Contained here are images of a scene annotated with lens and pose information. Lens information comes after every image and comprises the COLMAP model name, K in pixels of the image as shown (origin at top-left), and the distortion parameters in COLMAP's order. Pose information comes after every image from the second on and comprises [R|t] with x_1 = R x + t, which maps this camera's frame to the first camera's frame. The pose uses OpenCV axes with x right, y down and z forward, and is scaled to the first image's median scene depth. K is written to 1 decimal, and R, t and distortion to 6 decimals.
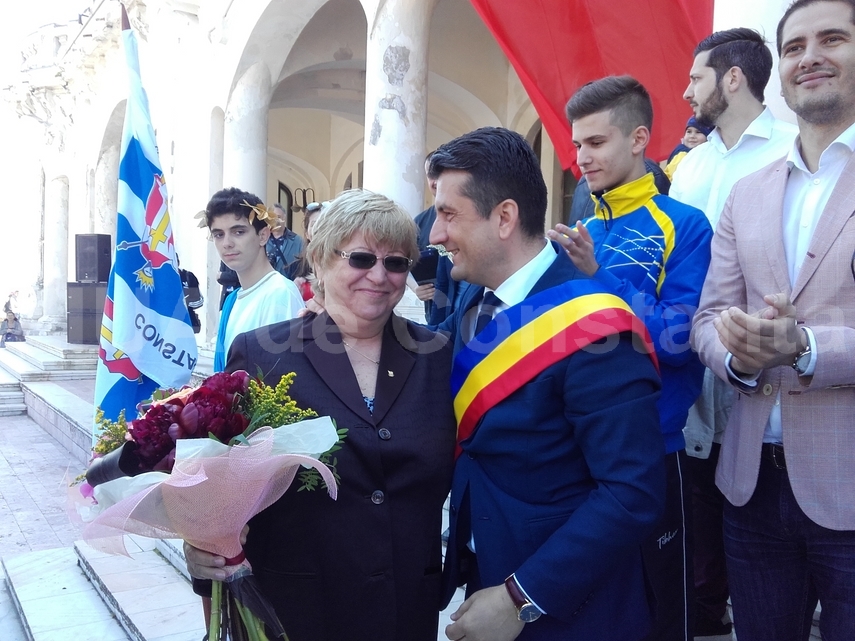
lens RADIAL K [[755.0, 0, 436.7], [0, 755.0, 315.6], [0, 0, 1]] dist [0.092124, -0.200242]
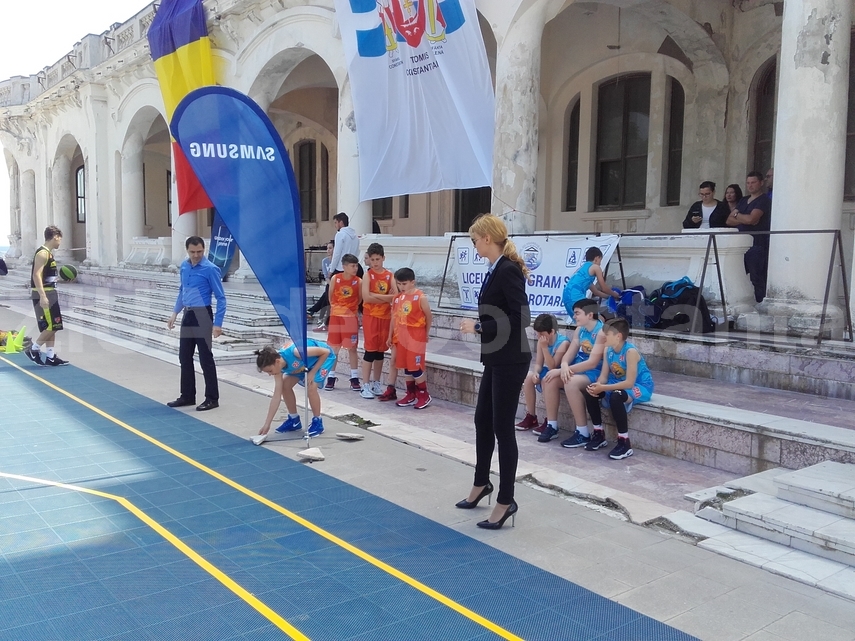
lens RADIAL K [[756.2, 0, 427.5], [0, 756.2, 320.5], [0, 0, 1]] dist [0.041081, -0.104617]
pose [[0.997850, -0.009987, 0.064768, 0.451400], [0.005185, 0.997253, 0.073890, 0.044671], [-0.065328, -0.073395, 0.995161, -1.246329]]
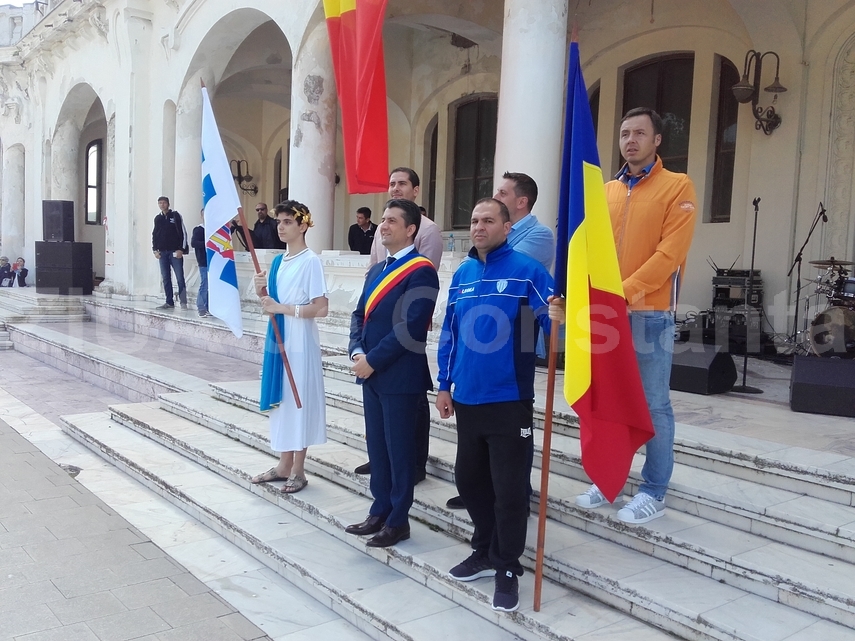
lens RADIAL K [[755.0, 0, 436.7], [0, 755.0, 315.6], [0, 0, 1]] dist [0.092124, -0.200242]
pose [[0.996056, 0.006829, 0.088468, 0.036078], [-0.011364, 0.998641, 0.050859, 0.005261], [-0.088001, -0.051664, 0.994780, -0.296965]]
